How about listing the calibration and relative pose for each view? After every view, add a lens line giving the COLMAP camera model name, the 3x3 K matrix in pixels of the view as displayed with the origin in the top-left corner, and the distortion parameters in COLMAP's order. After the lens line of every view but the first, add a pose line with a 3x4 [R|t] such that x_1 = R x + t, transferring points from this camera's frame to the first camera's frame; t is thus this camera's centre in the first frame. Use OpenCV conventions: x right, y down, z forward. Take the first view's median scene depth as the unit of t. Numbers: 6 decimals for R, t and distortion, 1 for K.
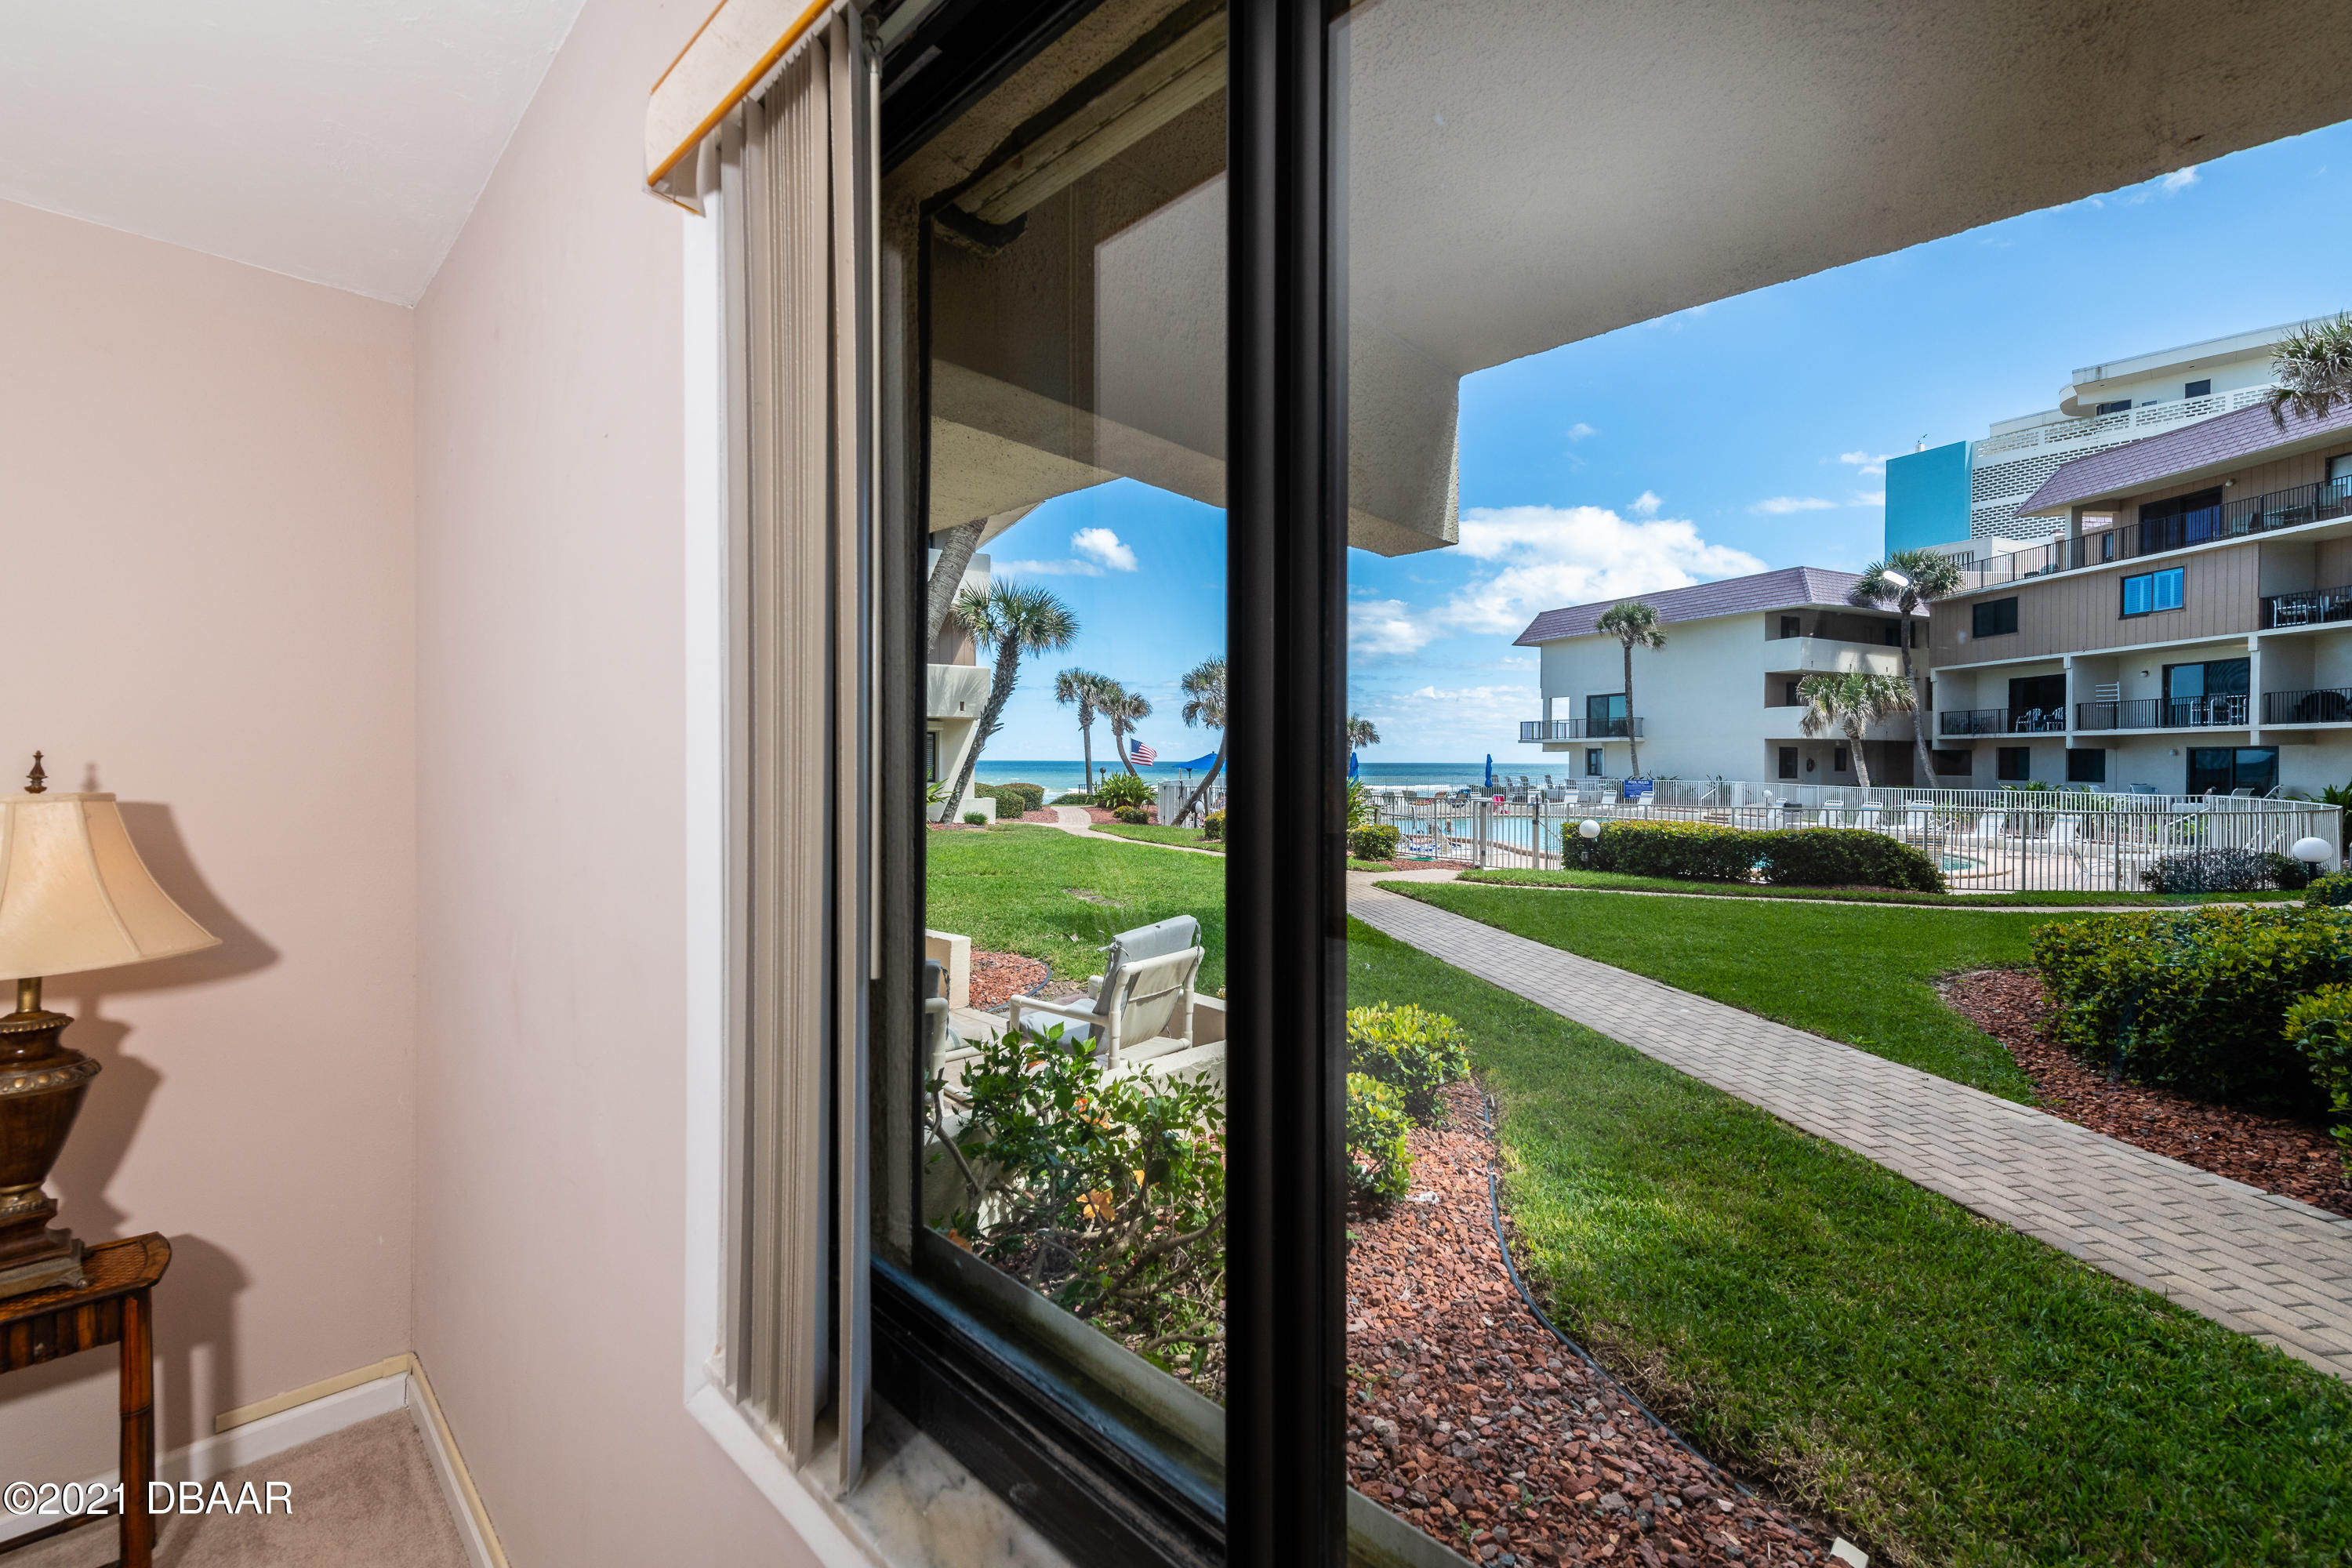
lens RADIAL K [[923.5, 0, 1175.4], [0, 923.5, 713.2], [0, 0, 1]] dist [0.000335, -0.000065]
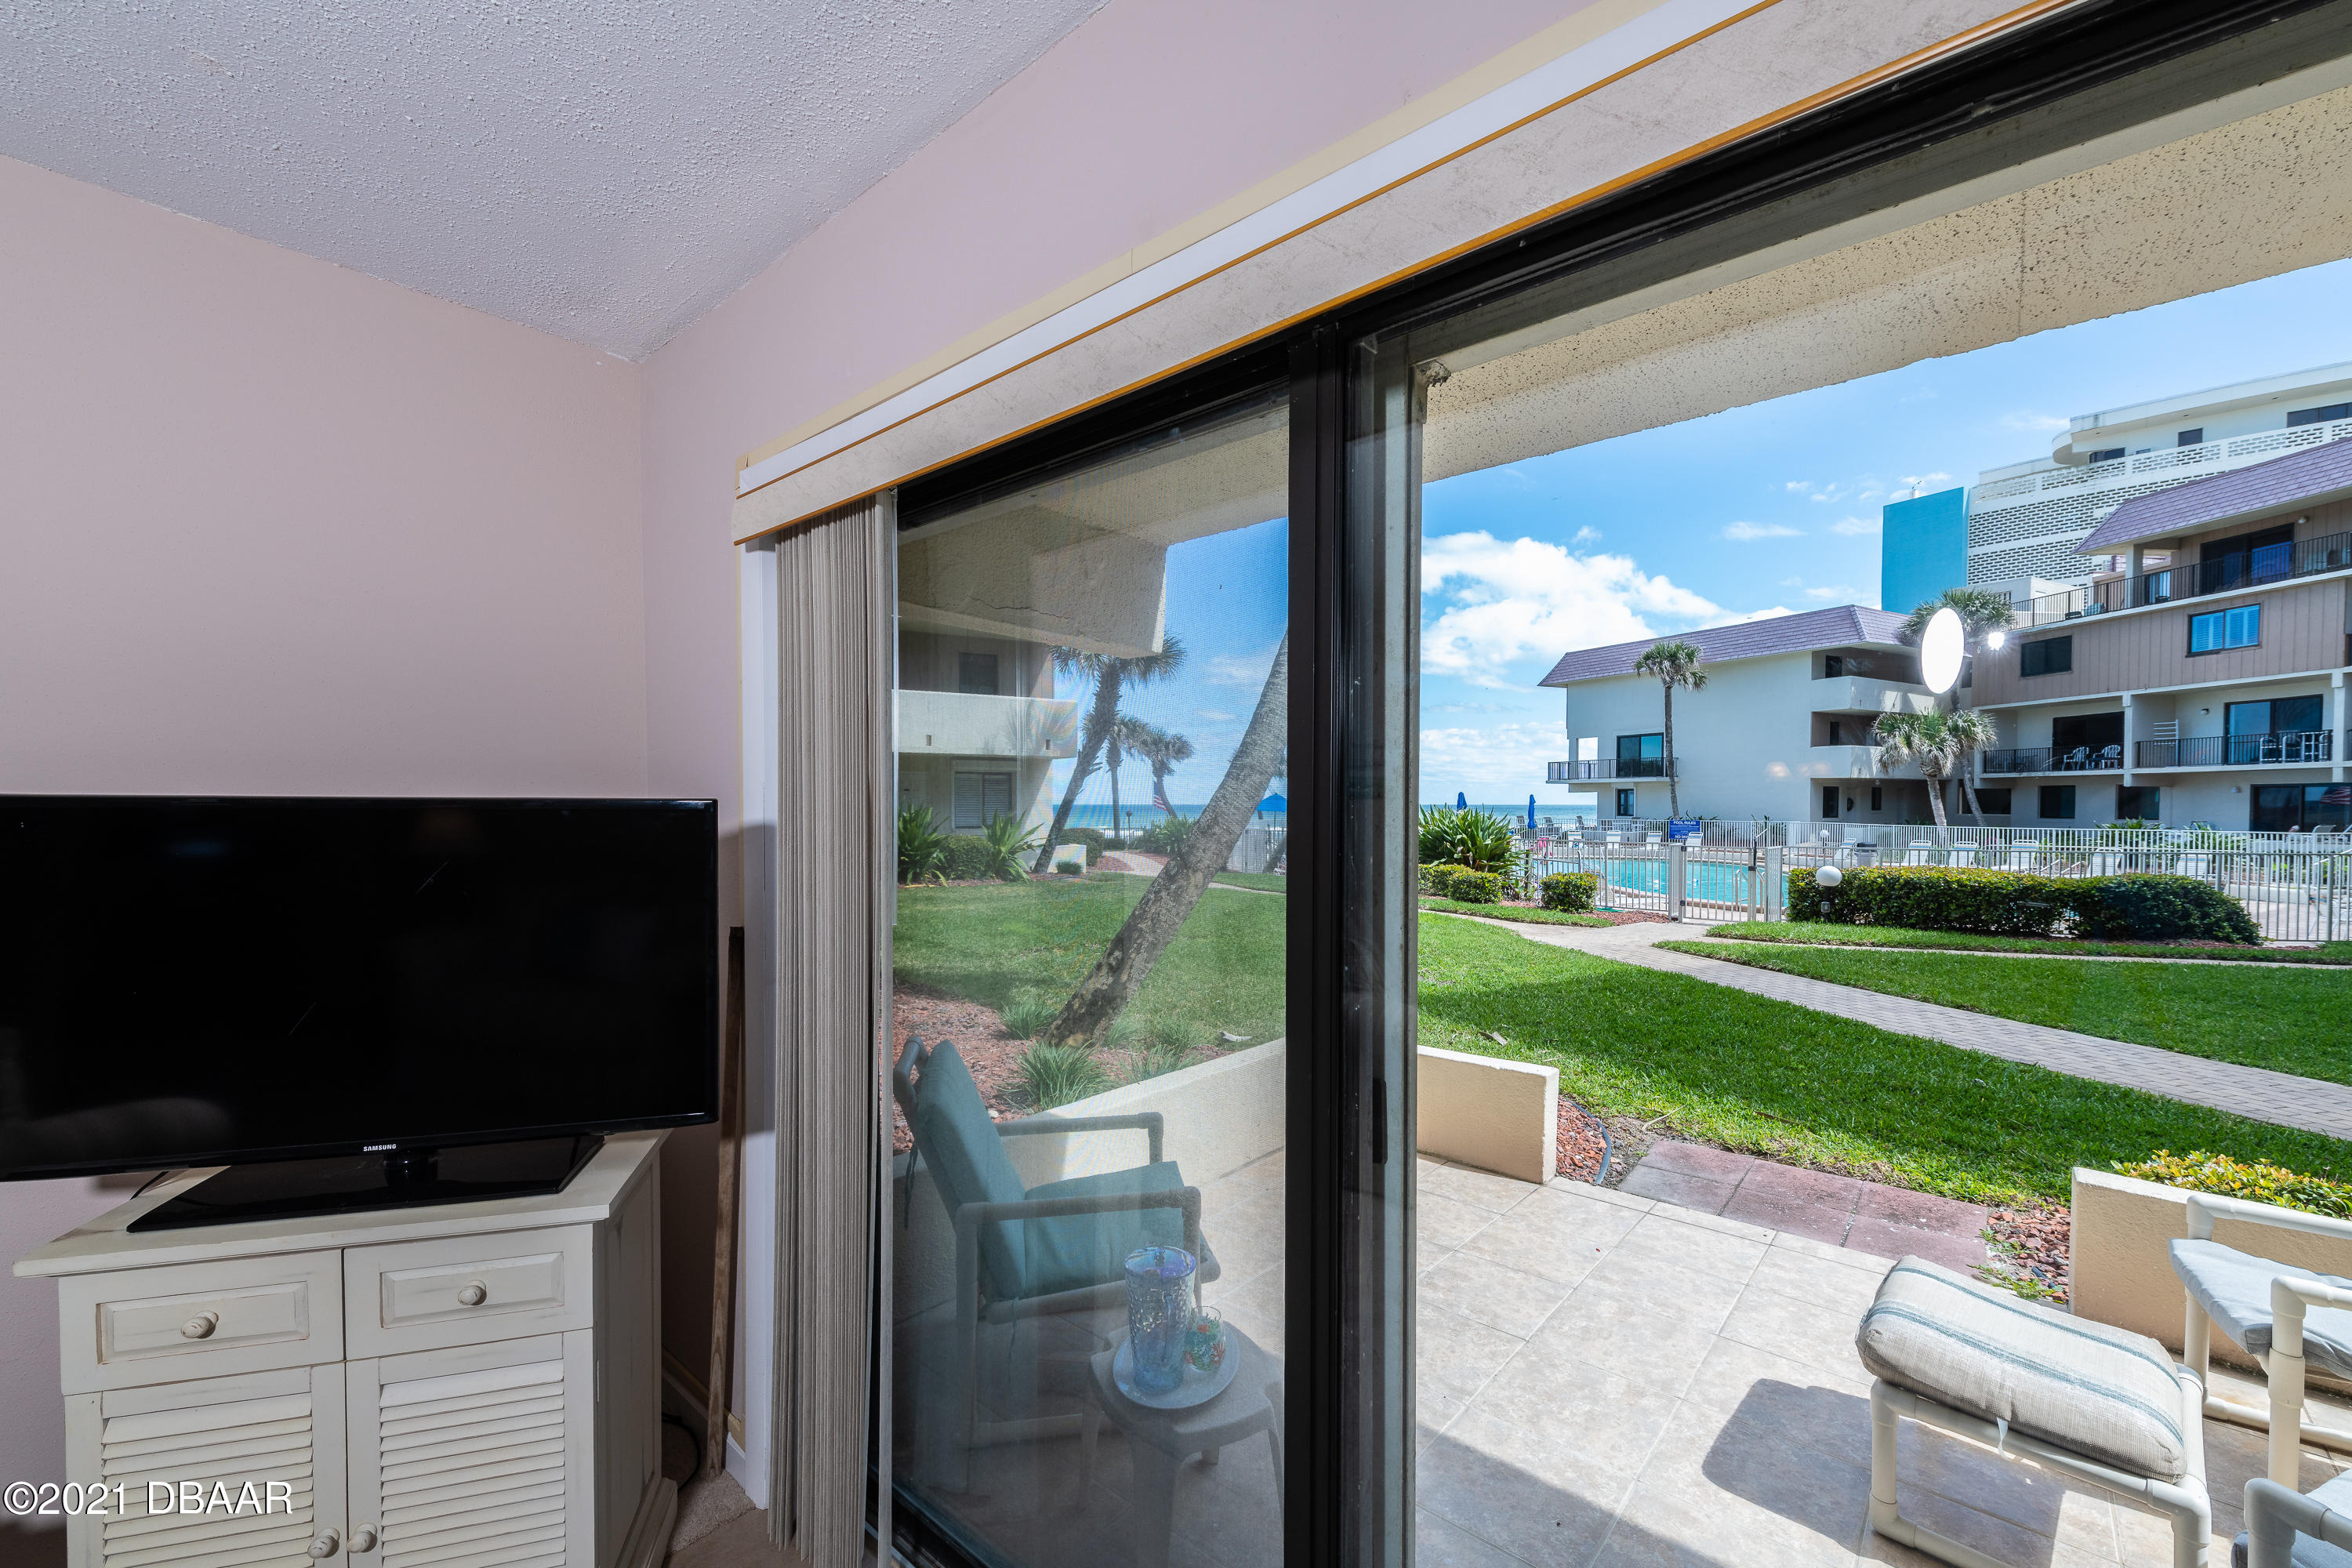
lens RADIAL K [[915.6, 0, 1205.3], [0, 915.6, 770.6], [0, 0, 1]] dist [0.002068, 0.000278]
pose [[0.998226, -0.003098, 0.059455, -0.083186], [0.002163, 0.999873, 0.015783, 0.002827], [-0.059496, -0.015626, 0.998106, 0.058642]]
